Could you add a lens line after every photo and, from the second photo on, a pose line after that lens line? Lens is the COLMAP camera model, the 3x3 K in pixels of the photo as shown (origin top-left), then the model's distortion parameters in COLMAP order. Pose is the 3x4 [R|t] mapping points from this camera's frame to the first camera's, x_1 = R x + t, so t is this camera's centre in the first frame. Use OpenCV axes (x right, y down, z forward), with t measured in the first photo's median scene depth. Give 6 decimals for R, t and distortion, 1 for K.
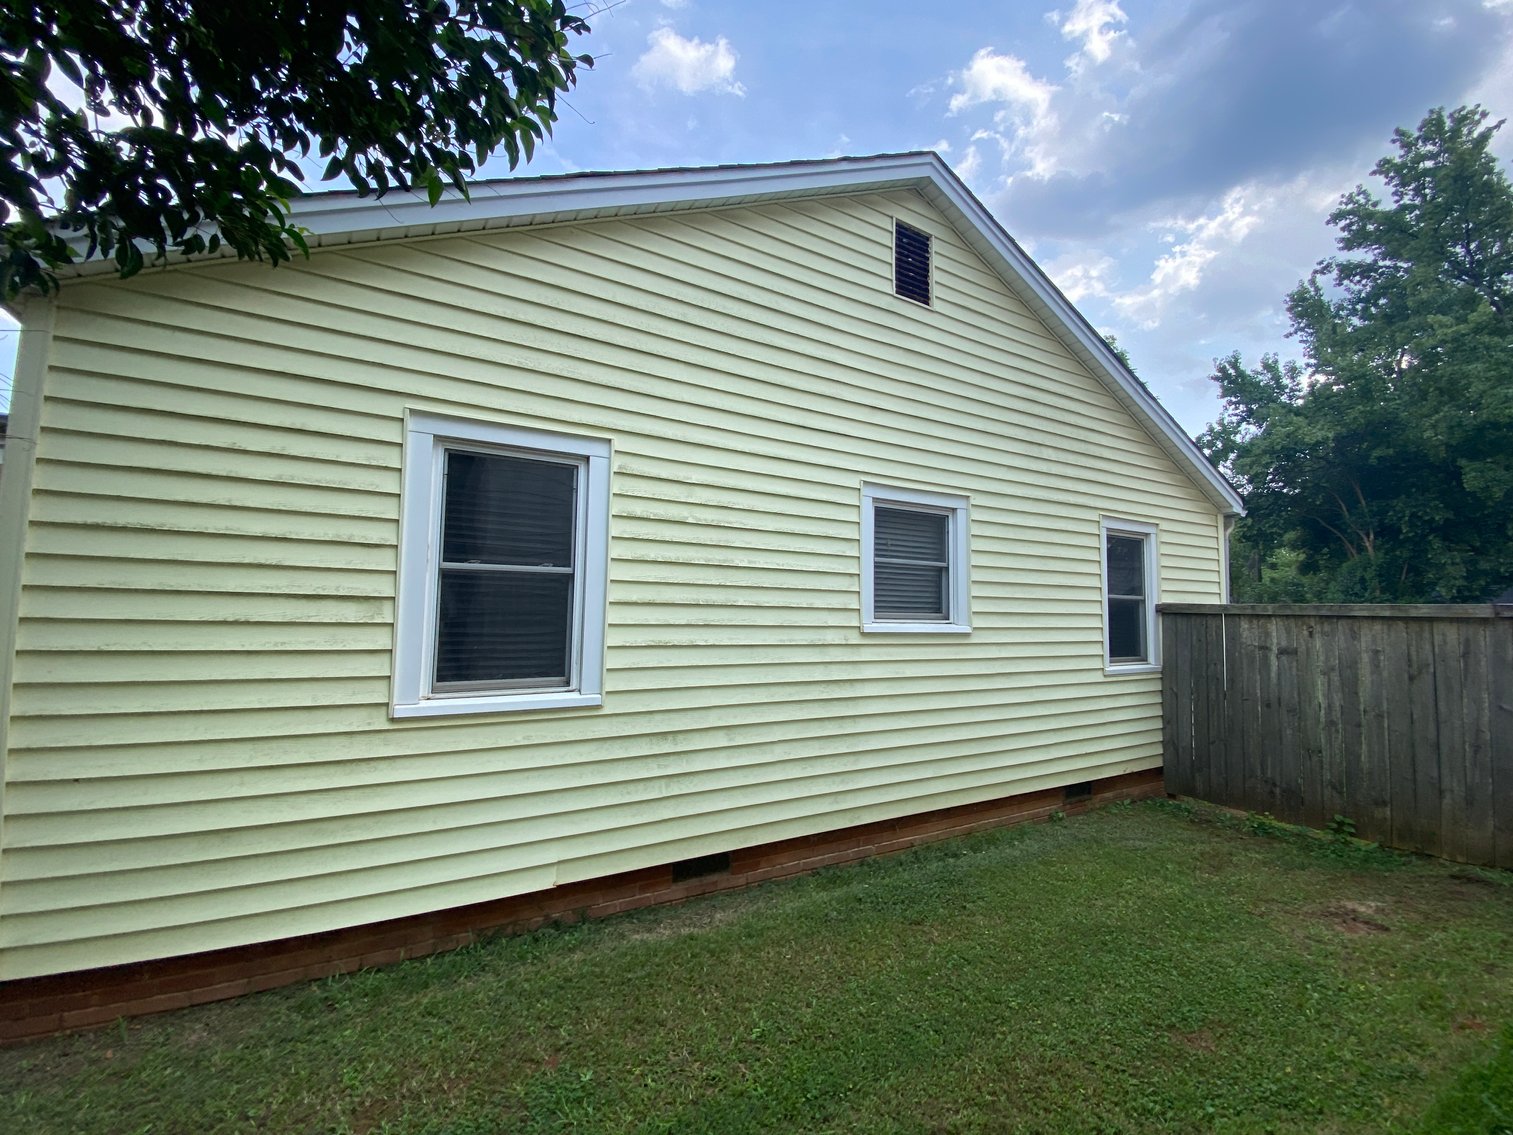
lens RADIAL K [[633.1, 0, 768.6], [0, 633.1, 563.6], [0, 0, 1]] dist [0.006257, -0.011180]
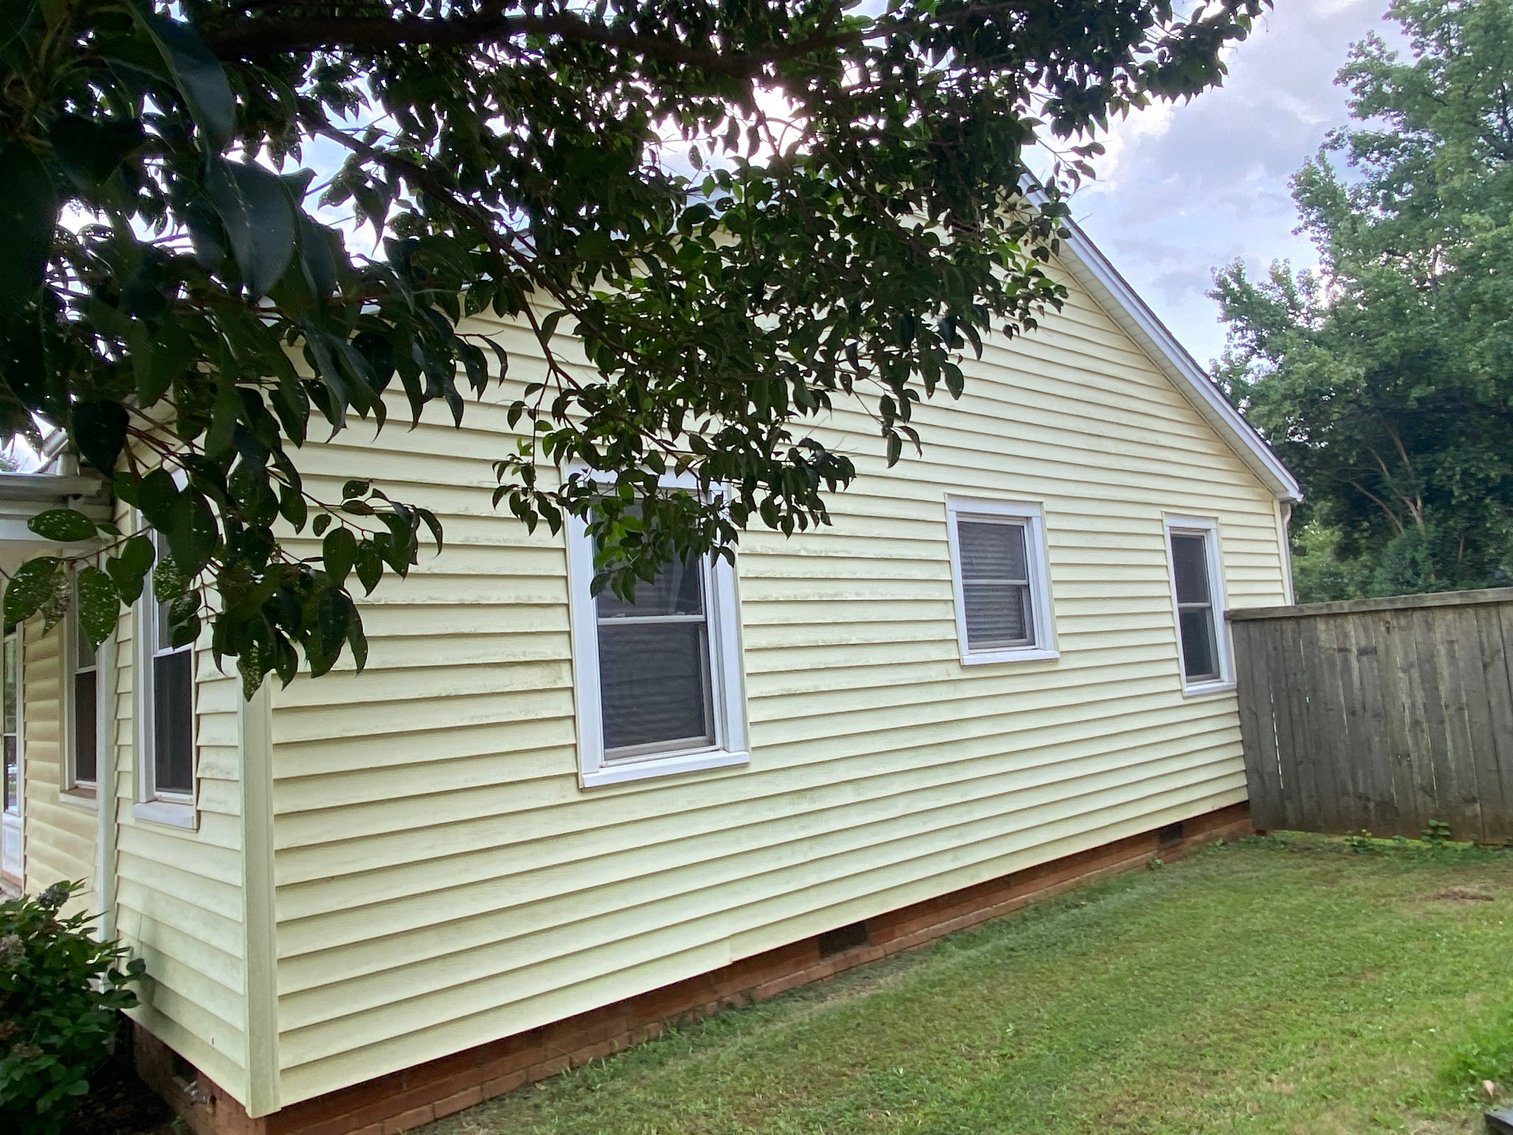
lens RADIAL K [[1035.4, 0, 808.2], [0, 1035.4, 558.1], [0, 0, 1]] dist [0.070086, -0.076584]
pose [[0.970151, -0.063694, 0.233987, -0.344594], [0.070844, 0.997239, -0.022270, -0.020497], [-0.231923, 0.038182, 0.971985, -0.325589]]
